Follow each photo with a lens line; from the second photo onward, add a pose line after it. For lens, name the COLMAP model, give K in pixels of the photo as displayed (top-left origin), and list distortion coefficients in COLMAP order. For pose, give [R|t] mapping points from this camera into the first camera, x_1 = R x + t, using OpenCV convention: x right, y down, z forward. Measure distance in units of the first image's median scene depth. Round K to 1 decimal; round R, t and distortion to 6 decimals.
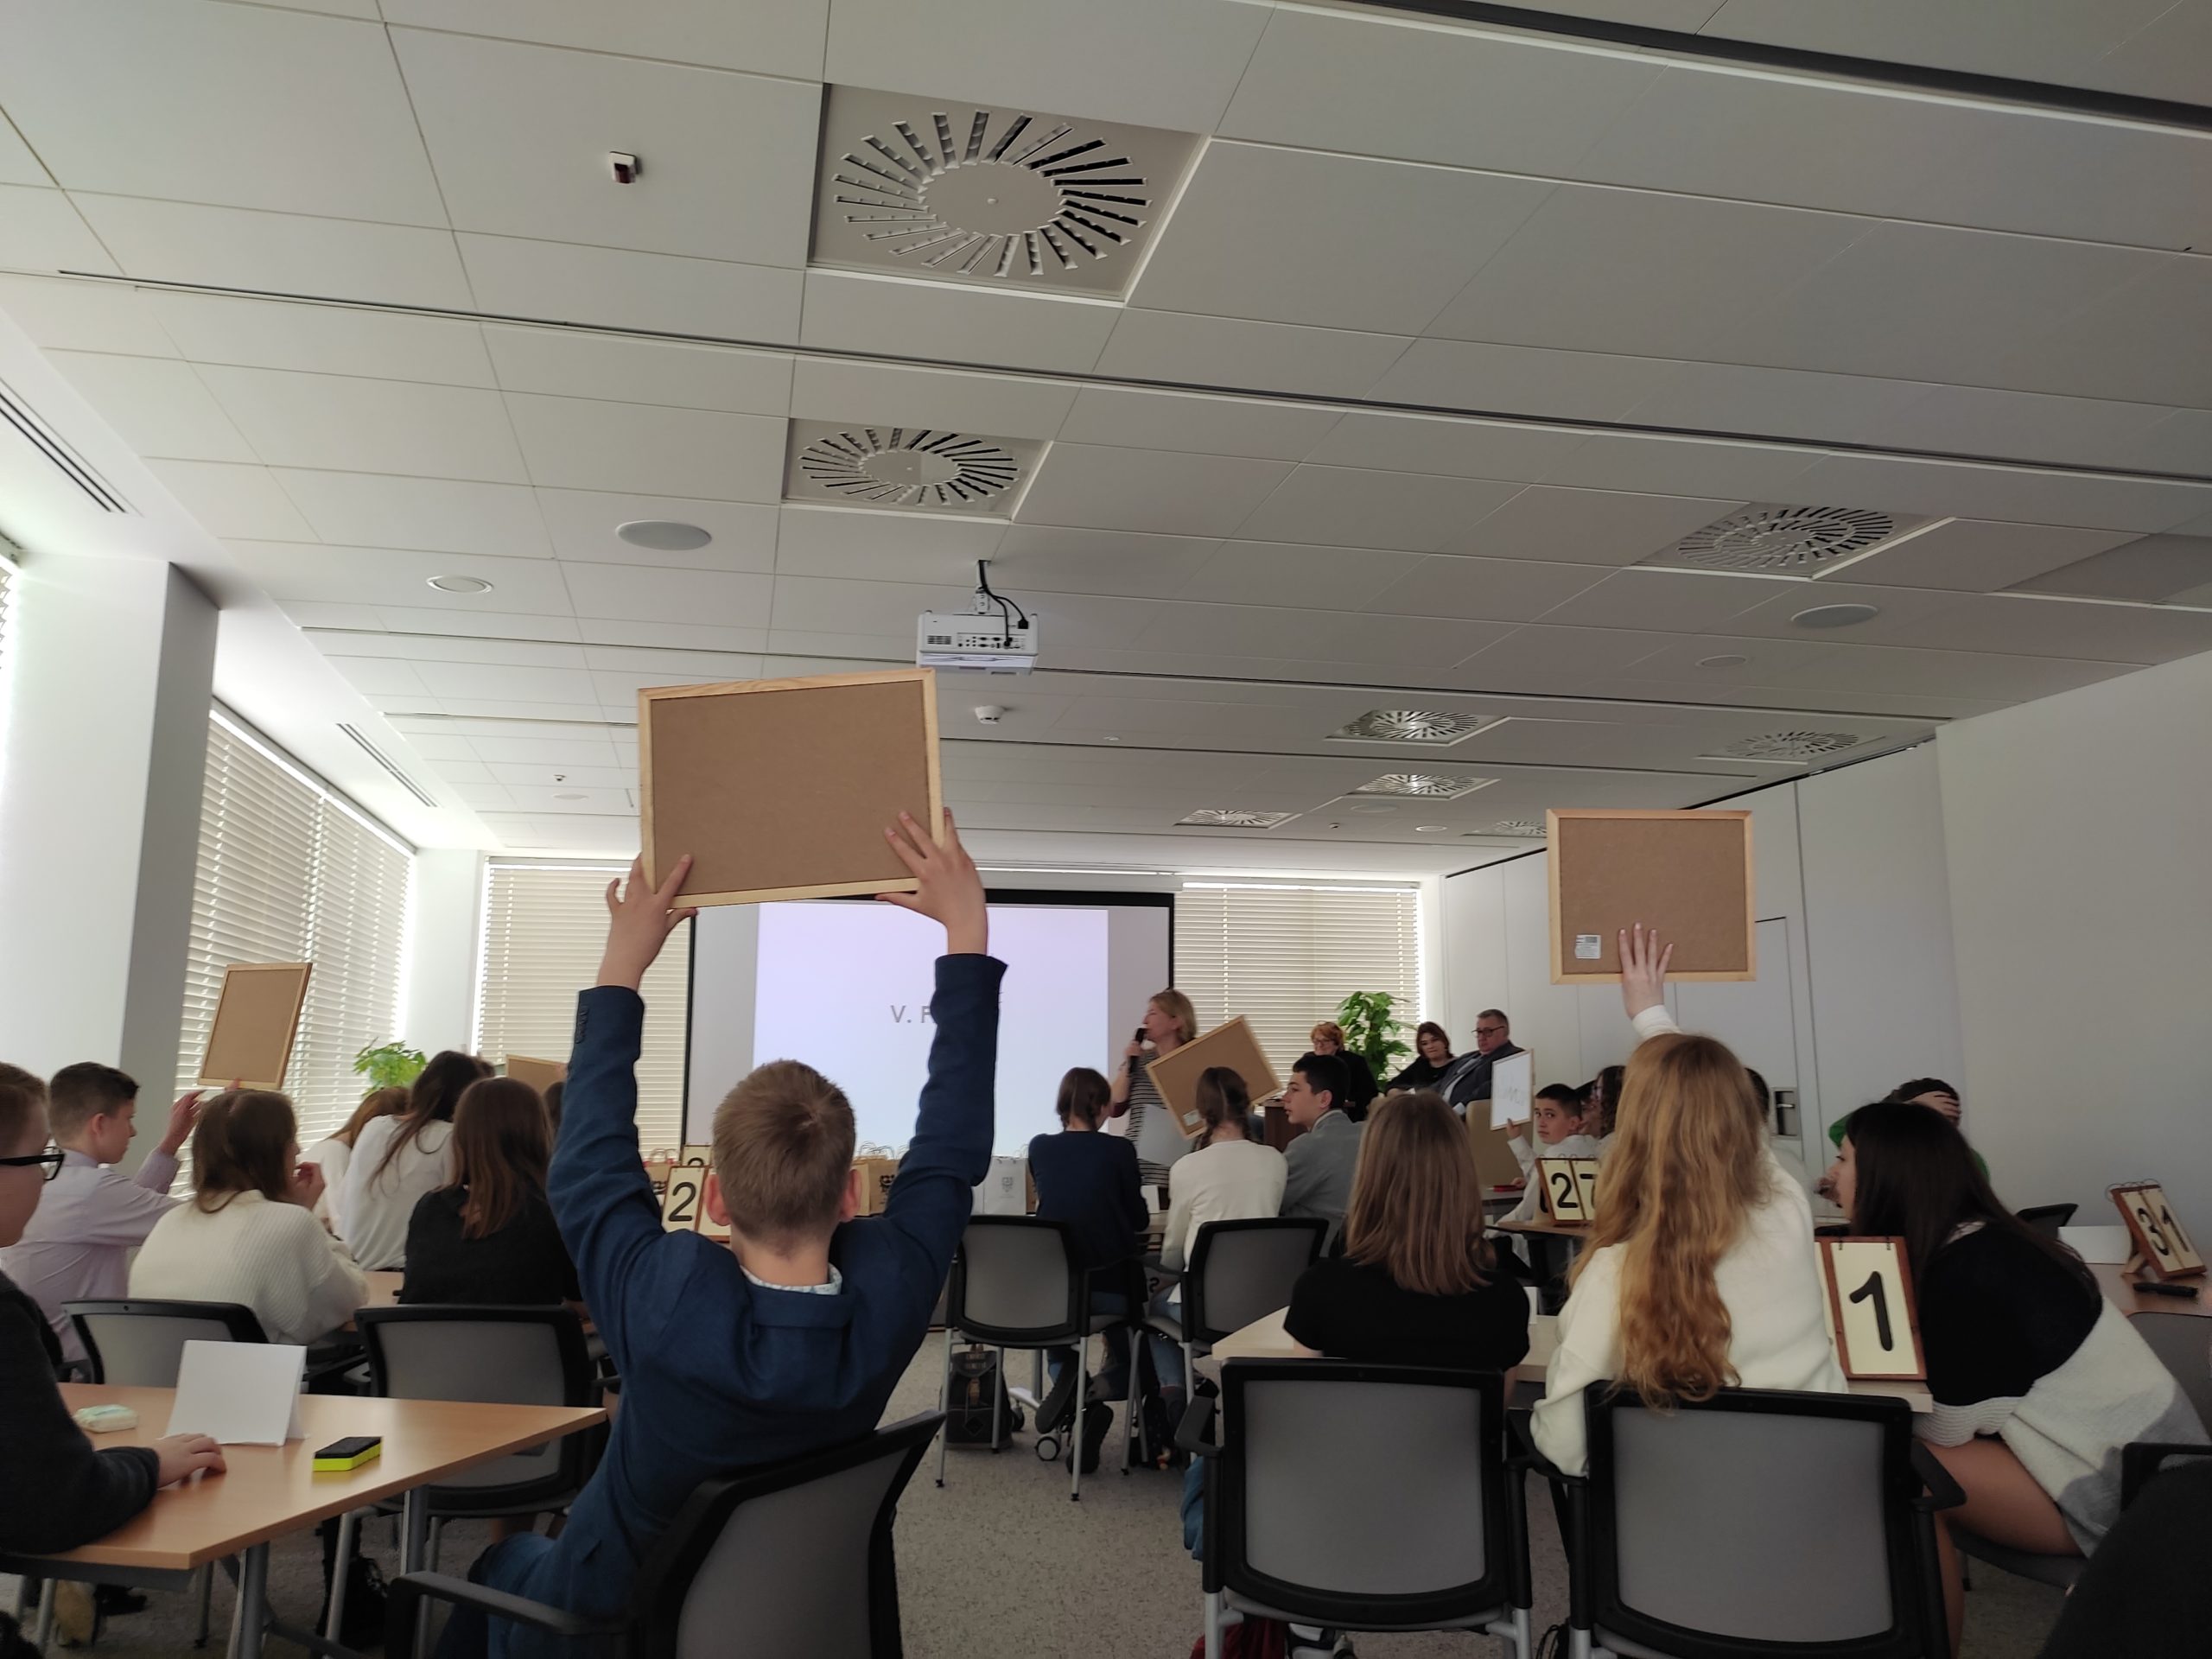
lens RADIAL K [[1651.3, 0, 1093.0], [0, 1651.3, 817.4], [0, 0, 1]] dist [0.050257, -0.041401]
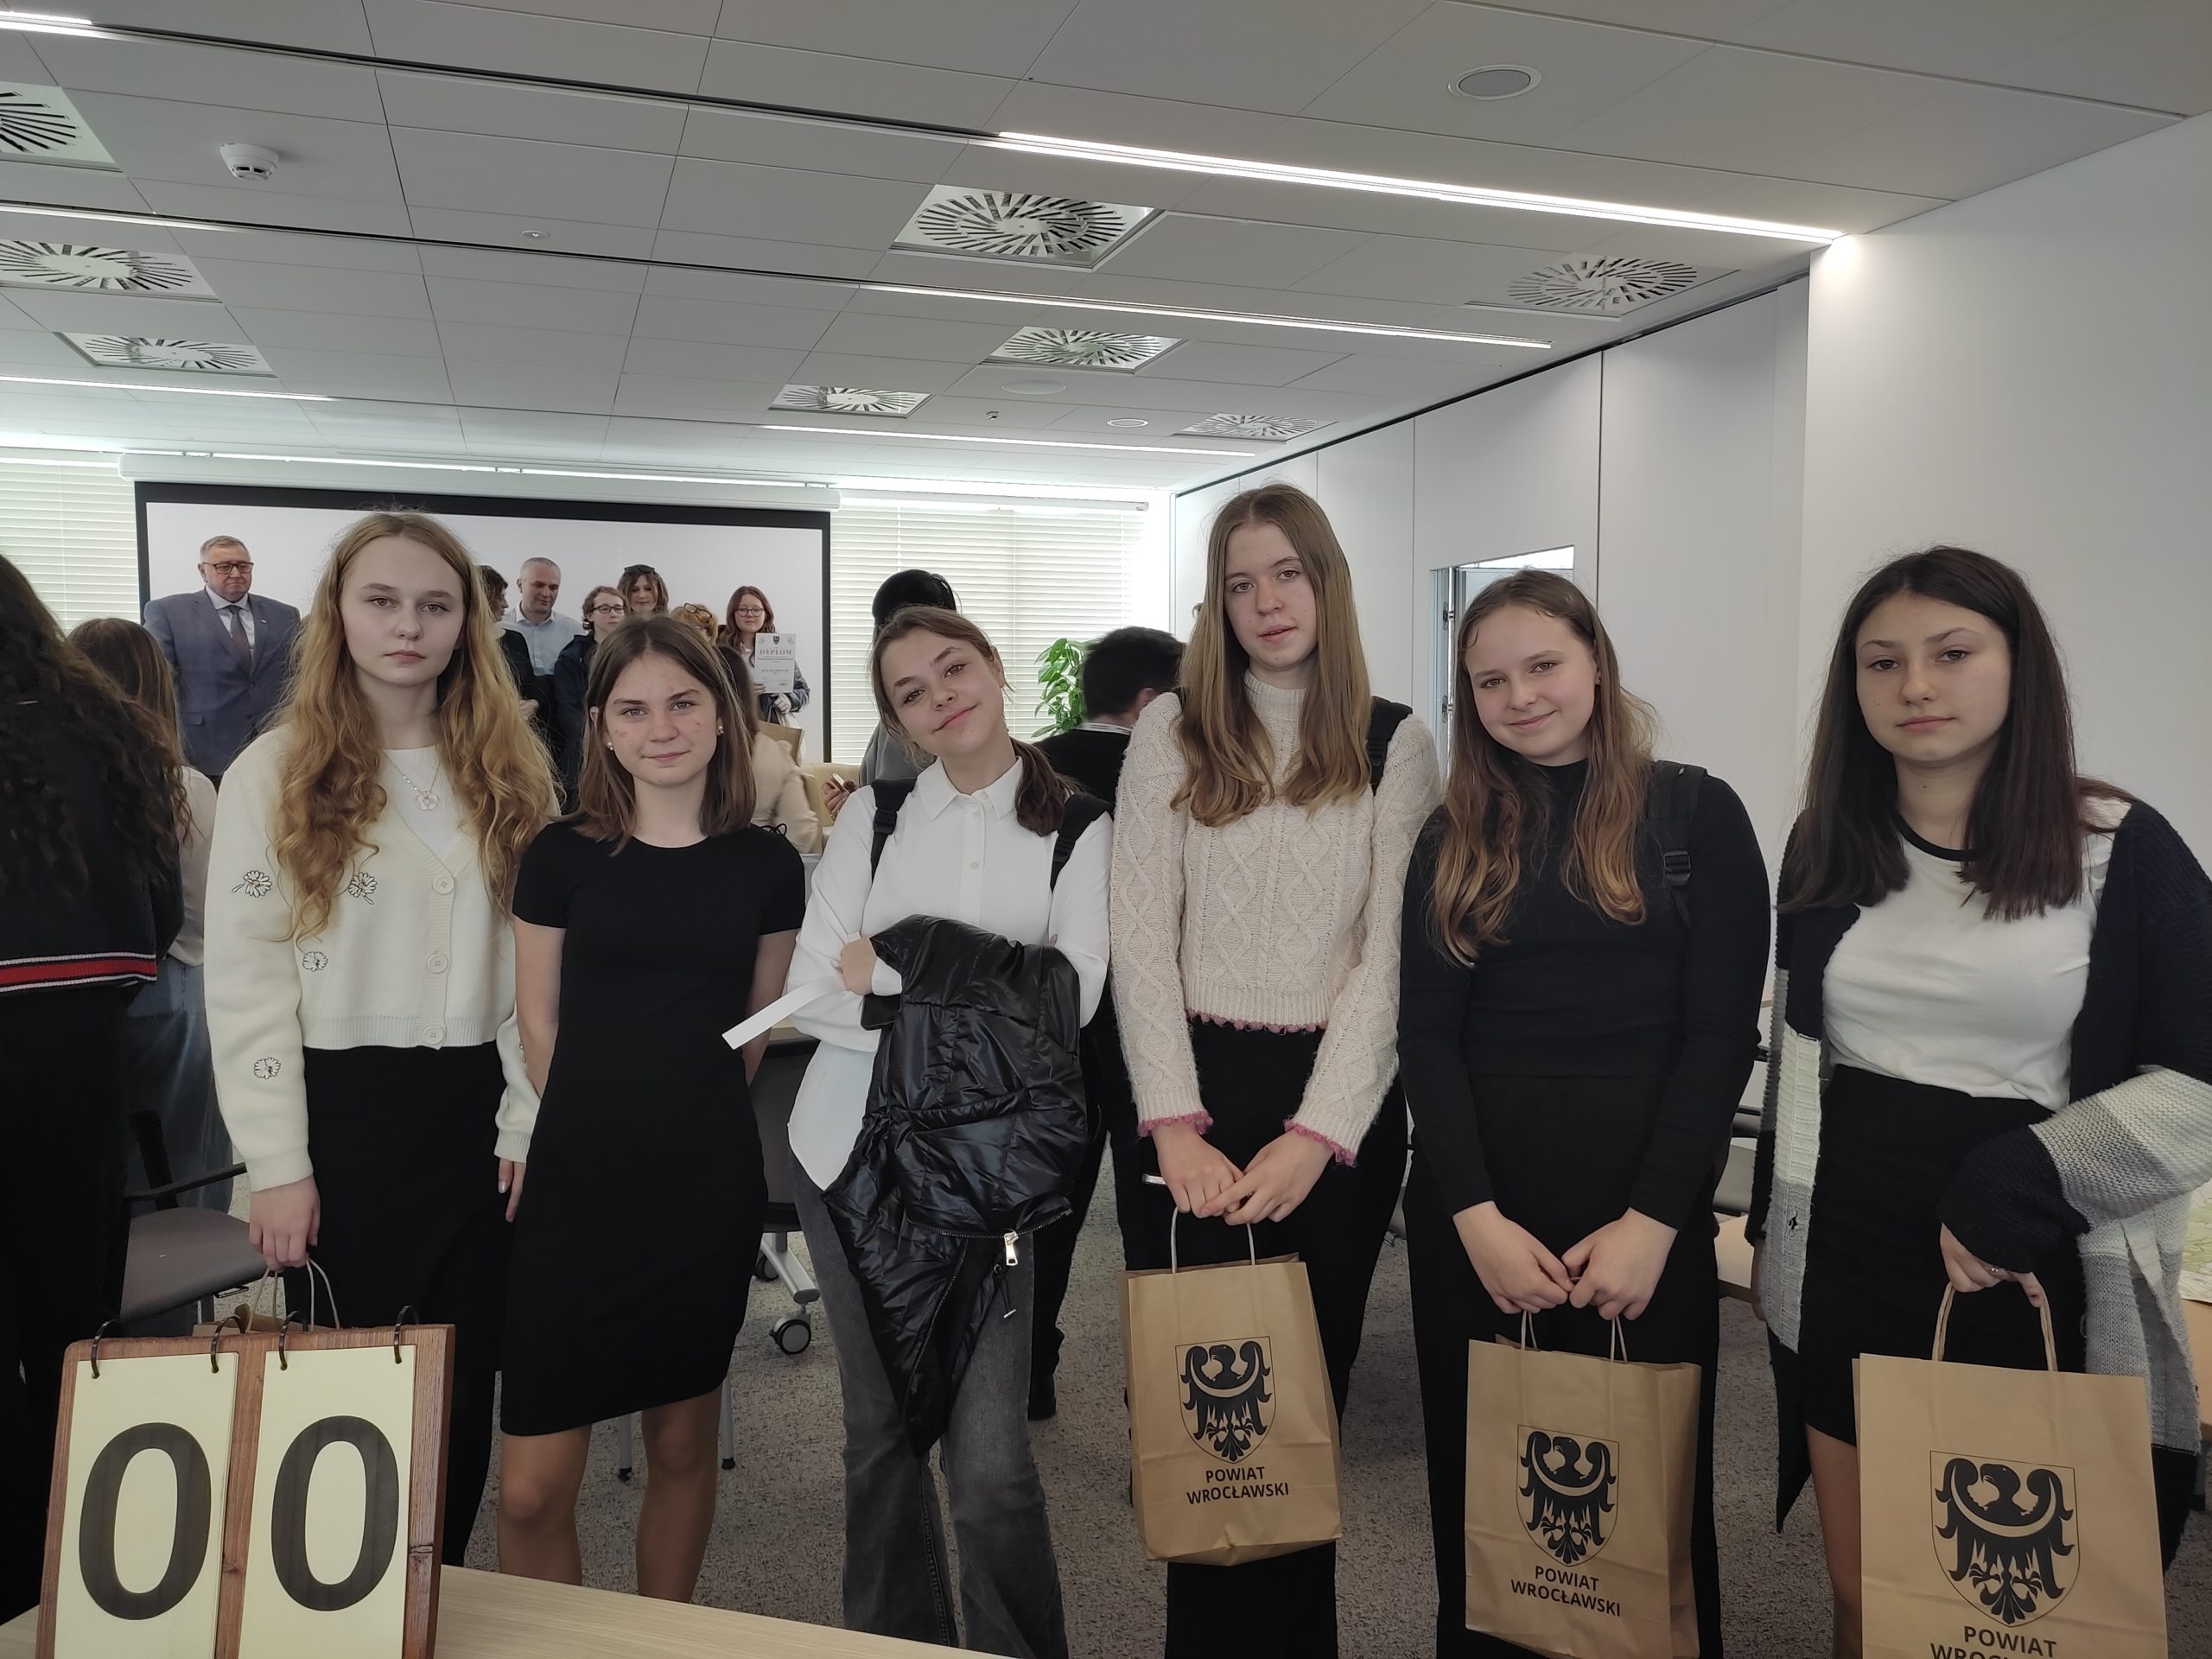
lens RADIAL K [[1651.3, 0, 1116.2], [0, 1651.3, 824.9], [0, 0, 1]] dist [0.050257, -0.041401]
pose [[0.992544, -0.008510, 0.121587, 0.228986], [-0.018960, 0.974636, 0.222993, 0.035846], [-0.120400, -0.223635, 0.967208, 0.524417]]
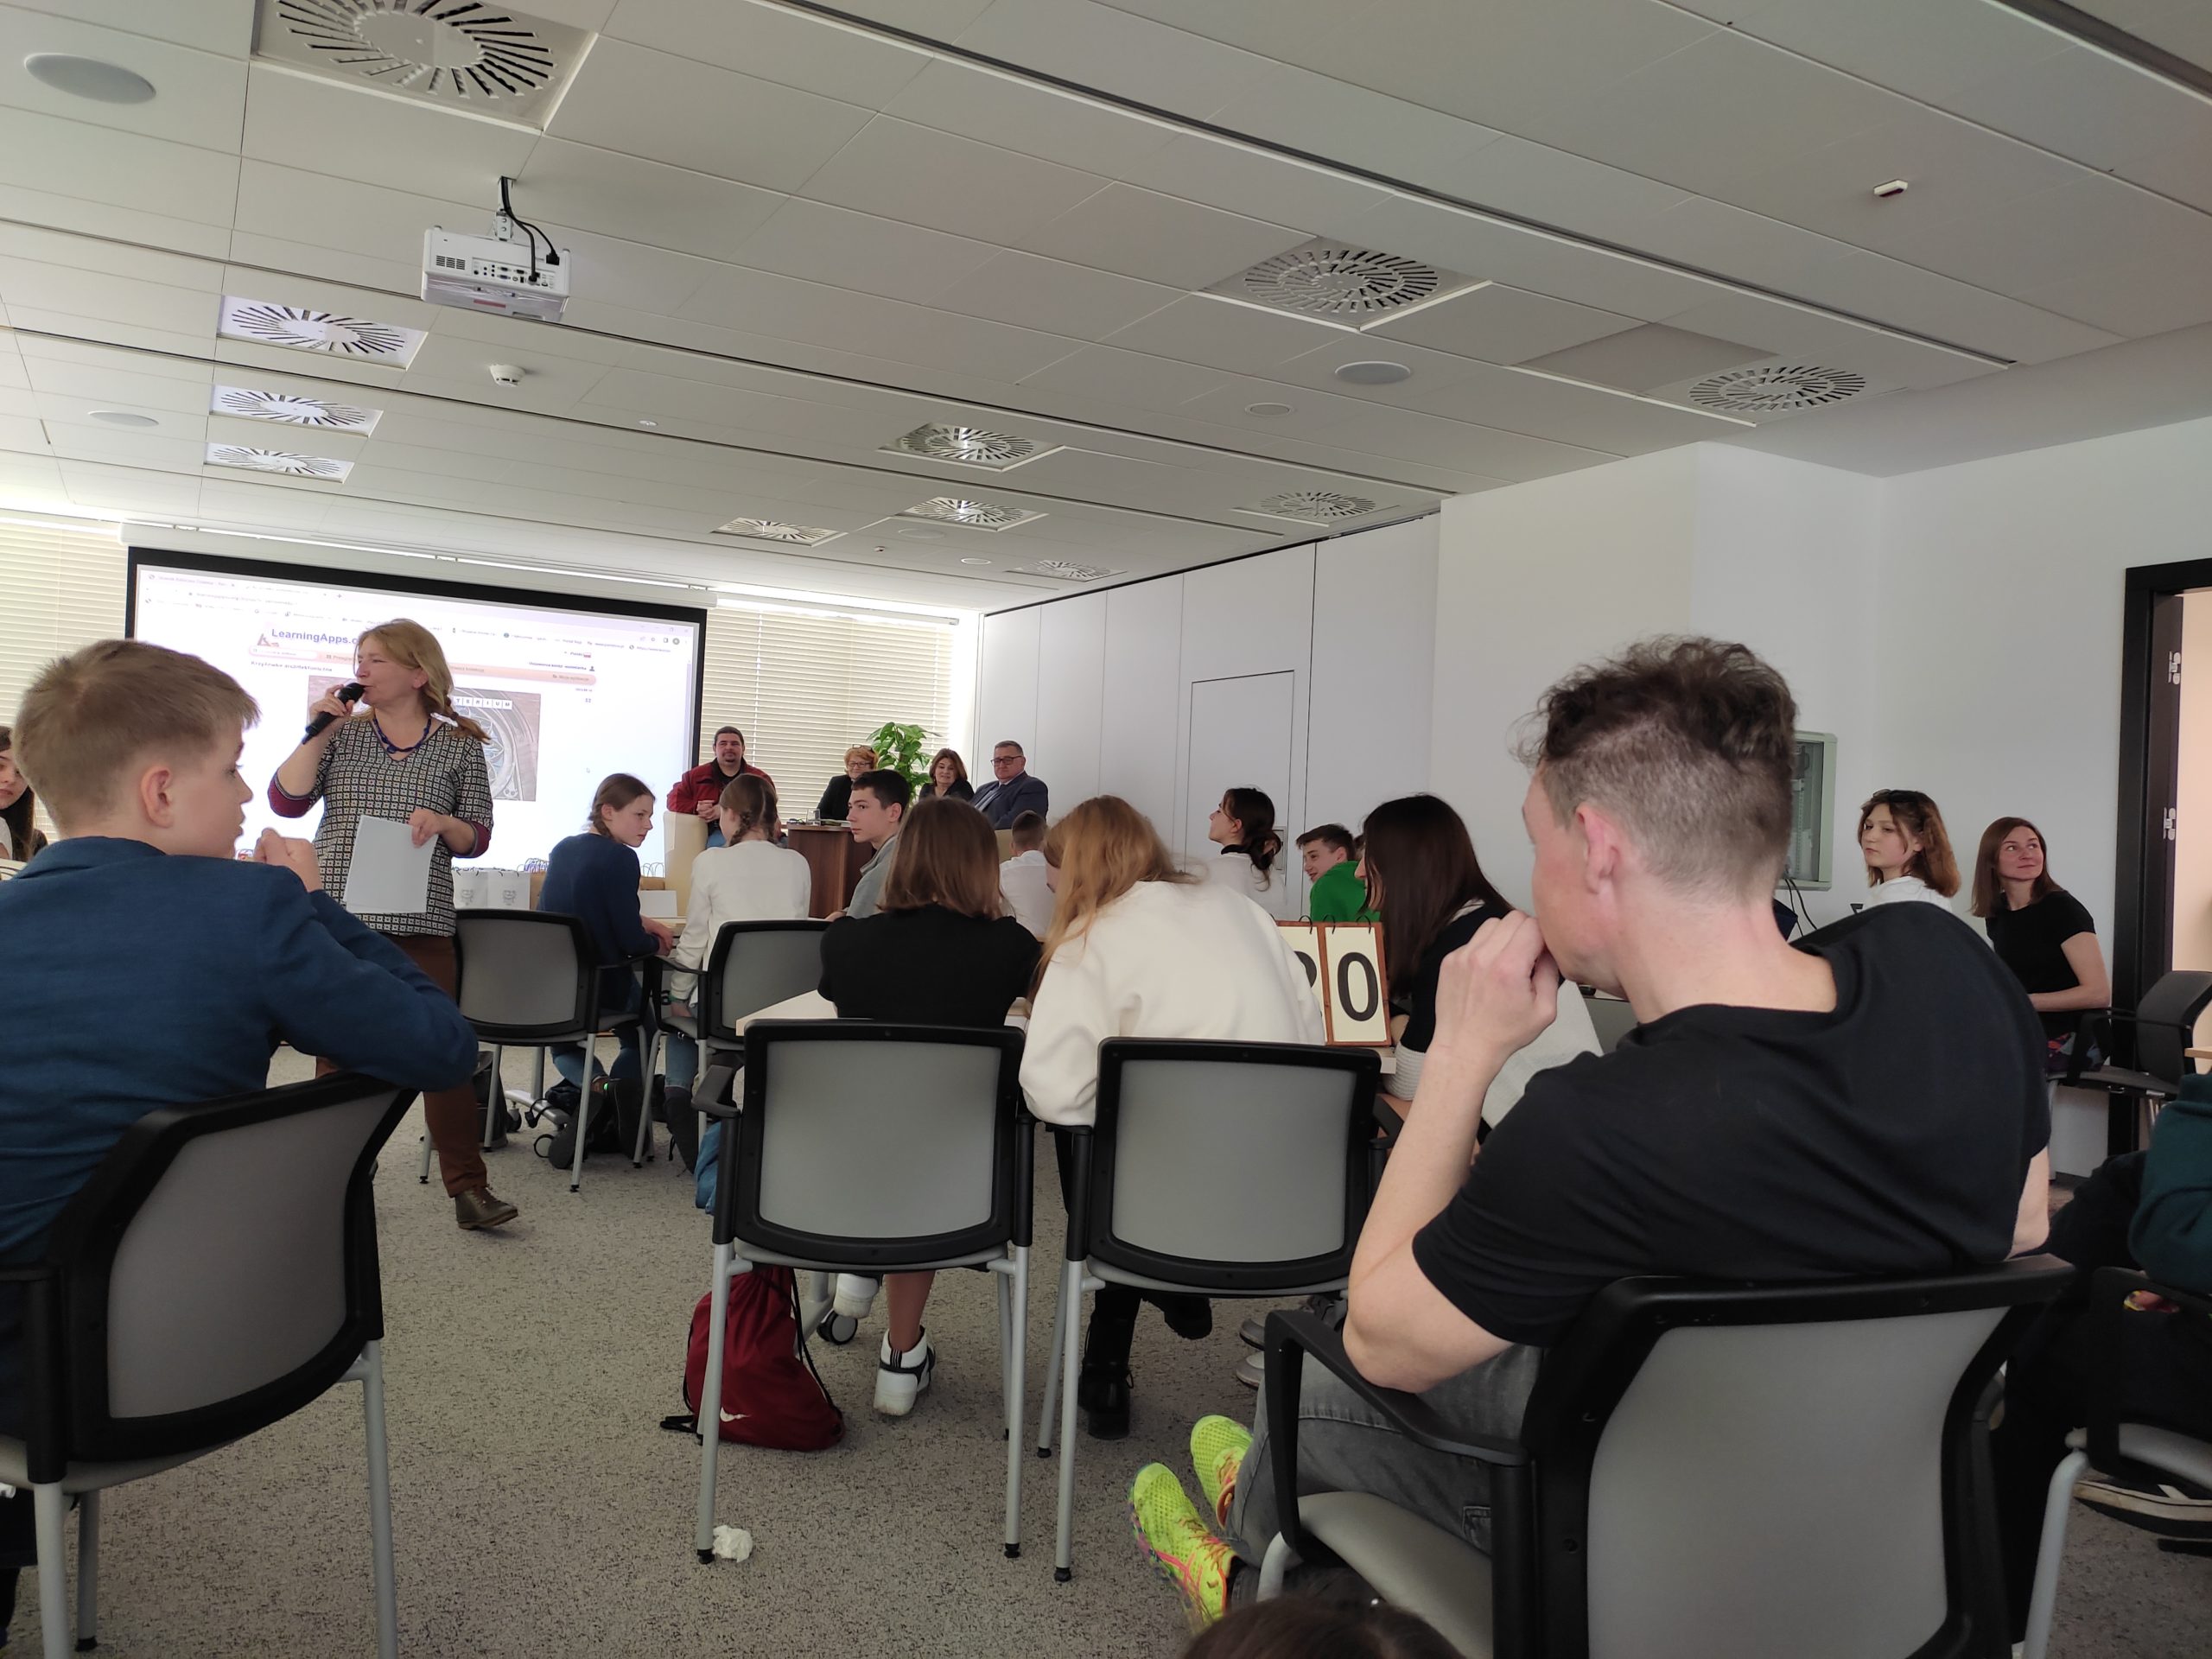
lens RADIAL K [[1651.3, 0, 1113.0], [0, 1651.3, 828.9], [0, 0, 1]] dist [0.050257, -0.041401]
pose [[0.955127, 0.044142, 0.292890, -0.003632], [-0.090308, 0.985150, 0.146024, 0.026940], [-0.282095, -0.165922, 0.944930, 0.017424]]
